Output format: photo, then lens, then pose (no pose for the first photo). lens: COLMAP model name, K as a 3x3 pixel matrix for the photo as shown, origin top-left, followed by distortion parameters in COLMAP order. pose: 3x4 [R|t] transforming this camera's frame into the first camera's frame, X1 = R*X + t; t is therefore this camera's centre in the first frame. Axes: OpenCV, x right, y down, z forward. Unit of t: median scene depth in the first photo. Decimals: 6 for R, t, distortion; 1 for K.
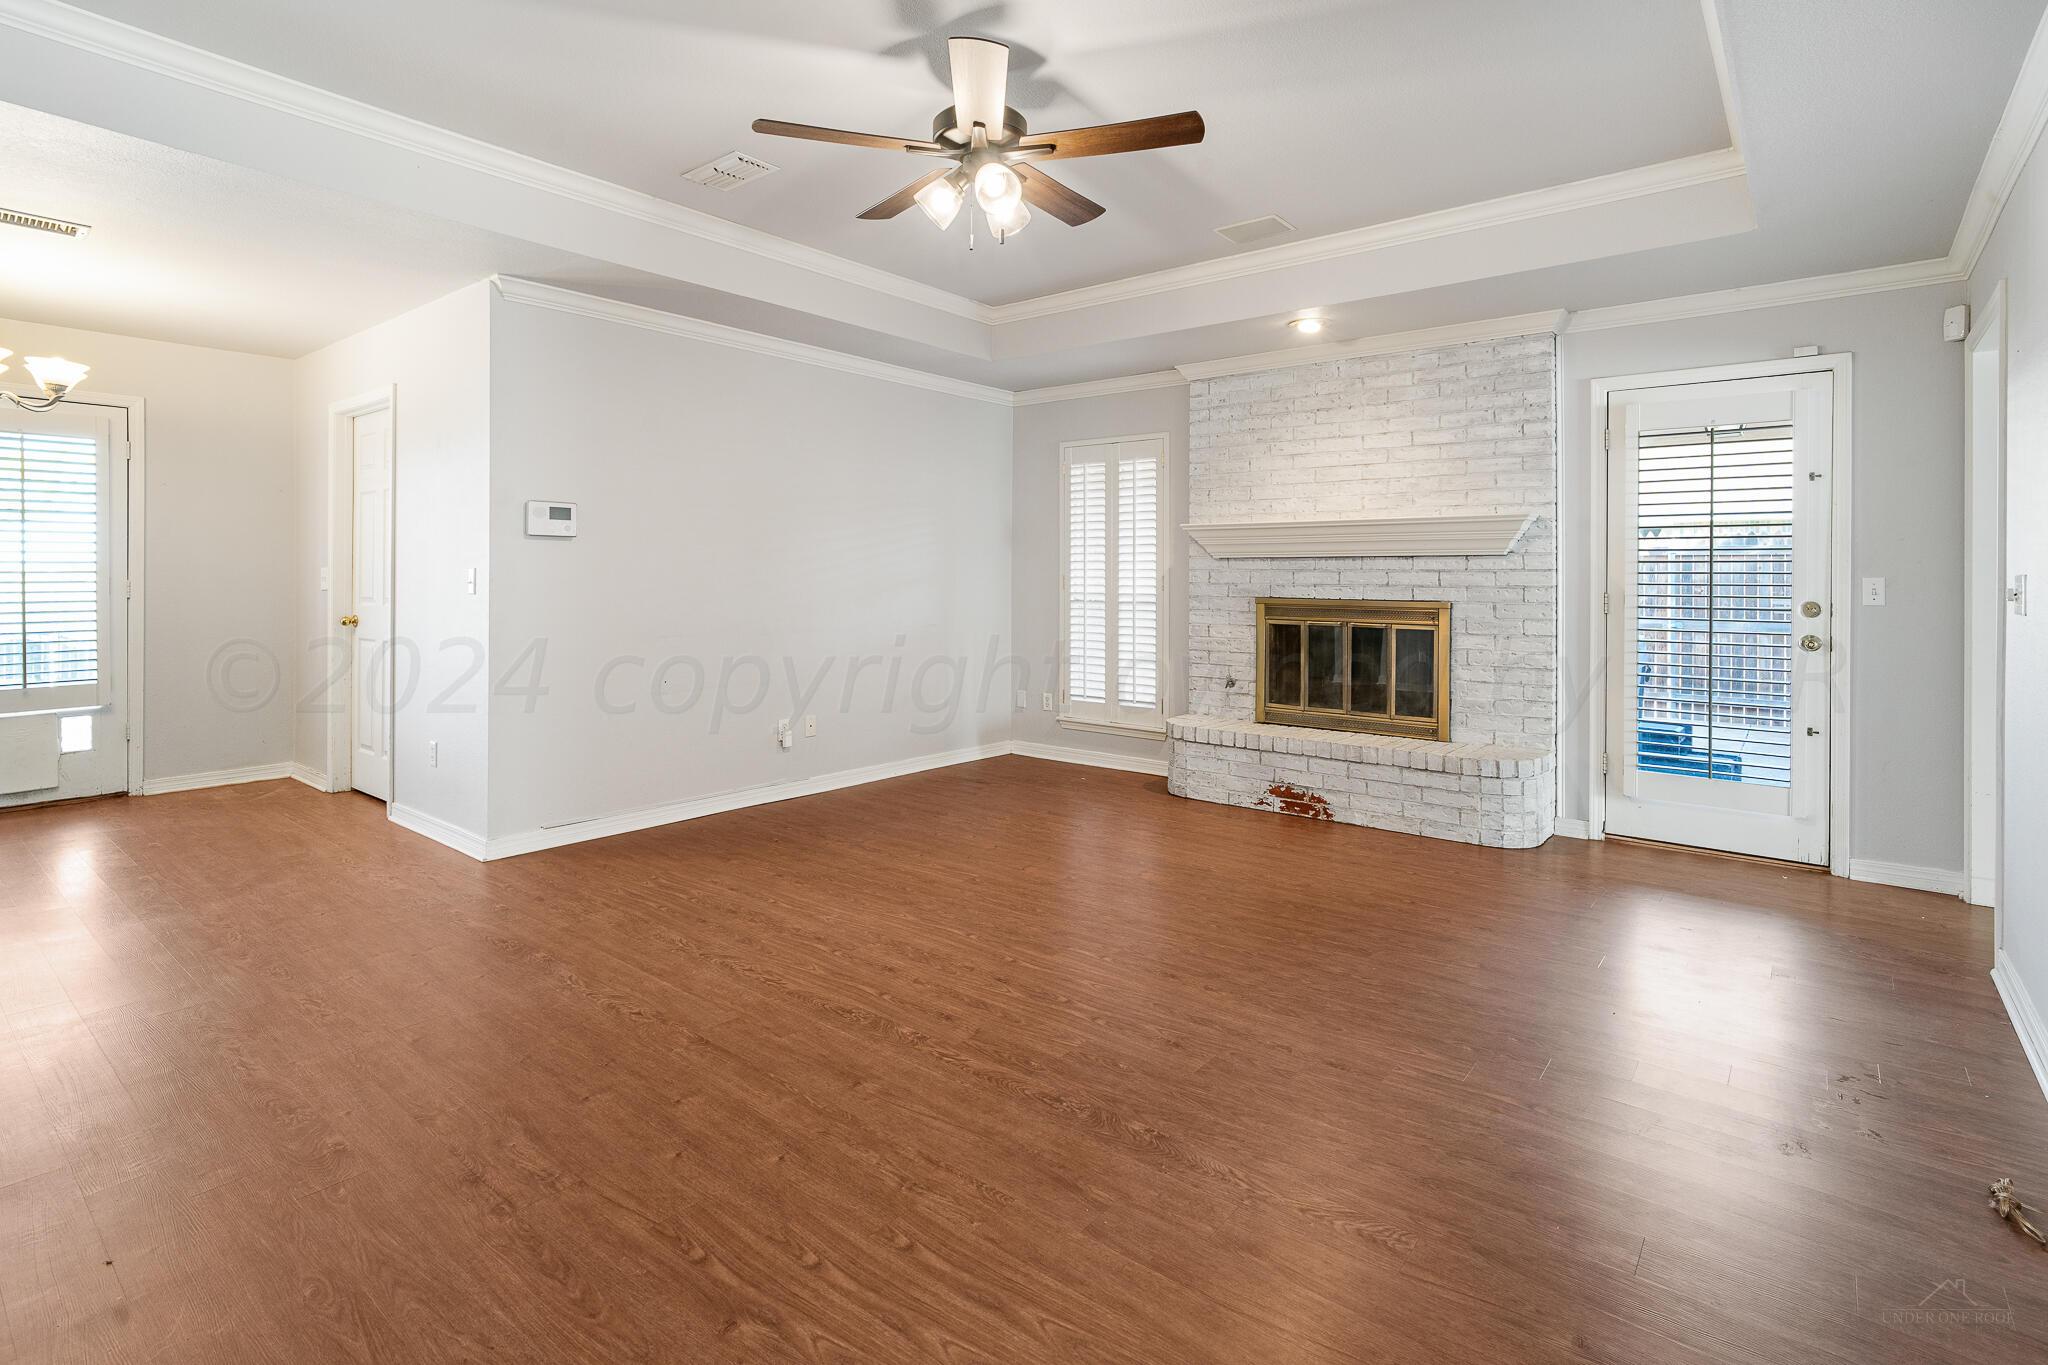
lens RADIAL K [[989.3, 0, 1023.9], [0, 989.3, 584.7], [0, 0, 1]] dist [-0.010409, -0.000190]
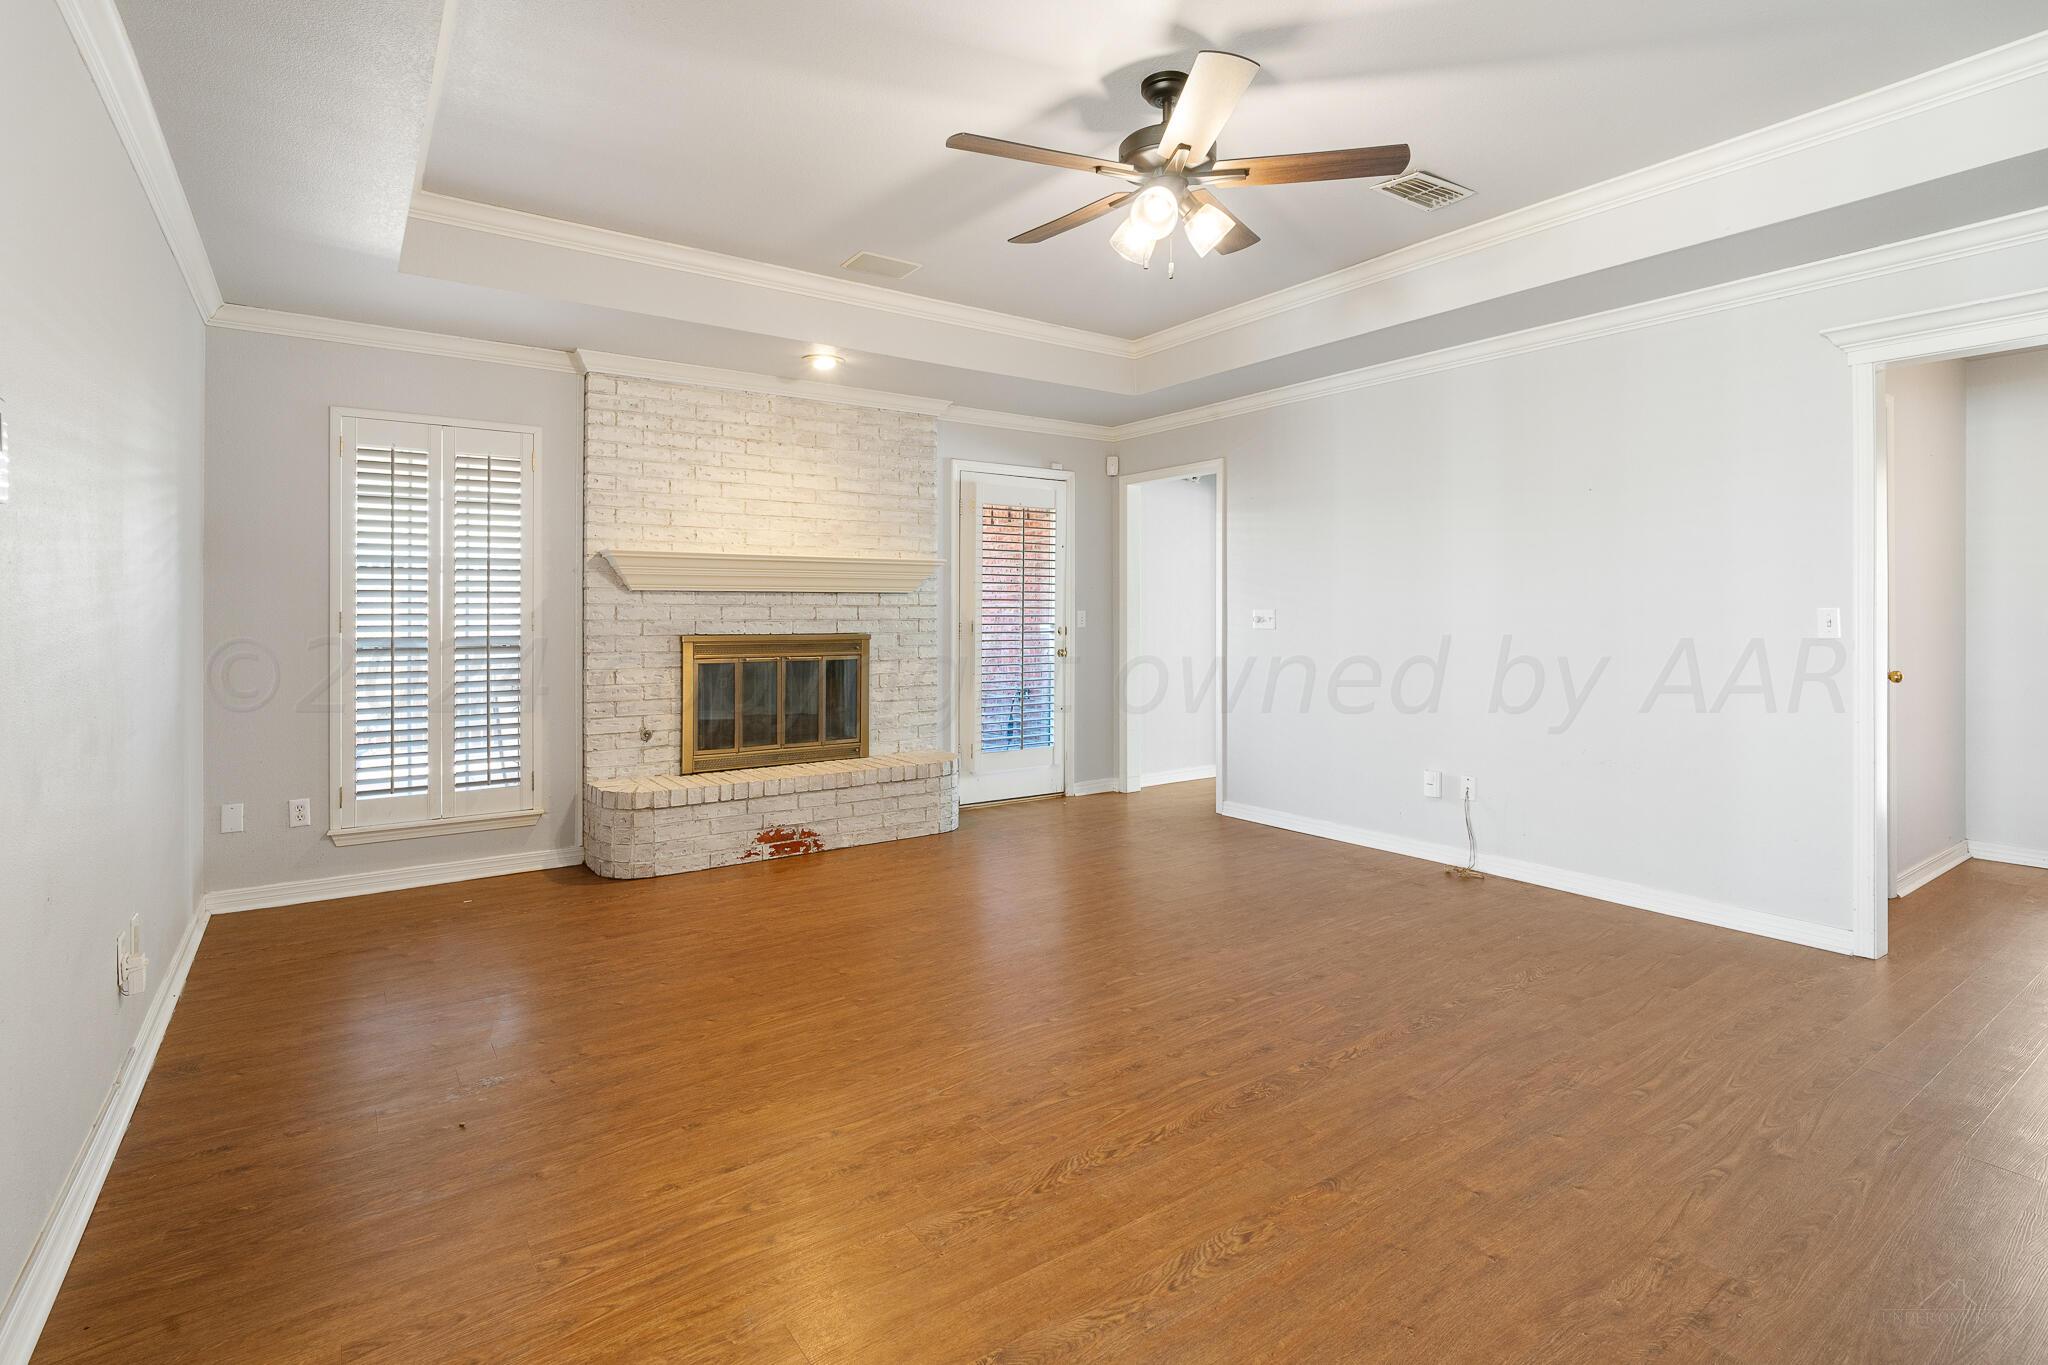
lens RADIAL K [[972.9, 0, 1027.5], [0, 972.9, 619.3], [0, 0, 1]] dist [-0.018825, 0.007863]
pose [[0.273499, -0.013448, 0.961778, -0.594333], [0.009843, 0.999889, 0.011182, -0.009644], [-0.961822, 0.006408, 0.273601, 0.519706]]
